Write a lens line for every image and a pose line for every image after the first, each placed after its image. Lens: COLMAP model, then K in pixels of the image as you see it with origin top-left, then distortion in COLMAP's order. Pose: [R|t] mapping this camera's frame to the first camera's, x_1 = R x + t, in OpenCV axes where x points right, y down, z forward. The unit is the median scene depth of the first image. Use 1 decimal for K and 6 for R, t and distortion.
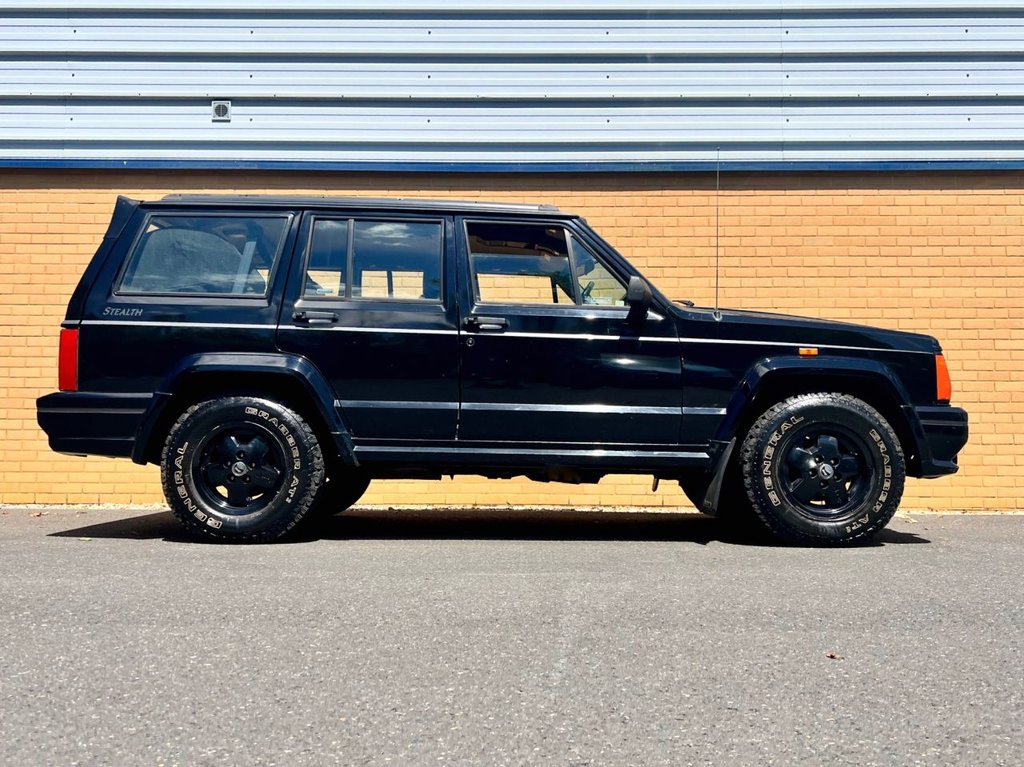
lens RADIAL K [[996.0, 0, 514.3], [0, 996.0, 375.0], [0, 0, 1]] dist [0.024290, 0.000000]
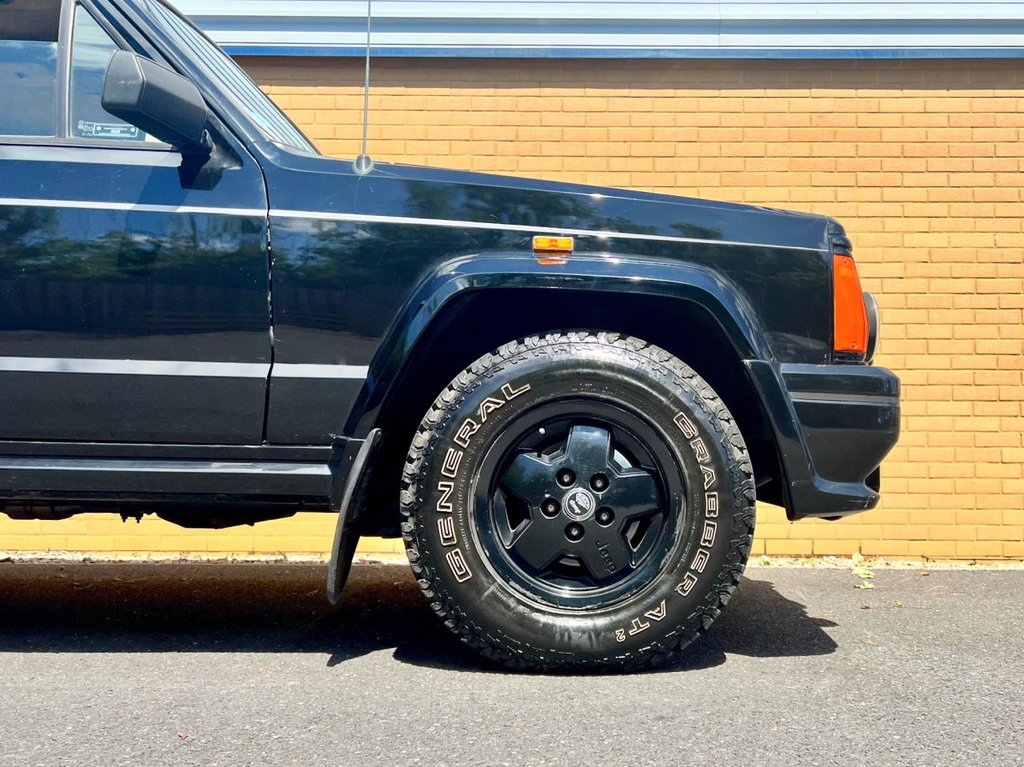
lens RADIAL K [[996.0, 0, 584.8], [0, 996.0, 413.5], [0, 0, 1]] dist [0.024290, 0.000000]
pose [[0.999987, 0.004979, 0.001280, 0.181322], [-0.004995, 0.999906, 0.012749, 0.028515], [-0.001216, -0.012756, 0.999918, 0.318482]]
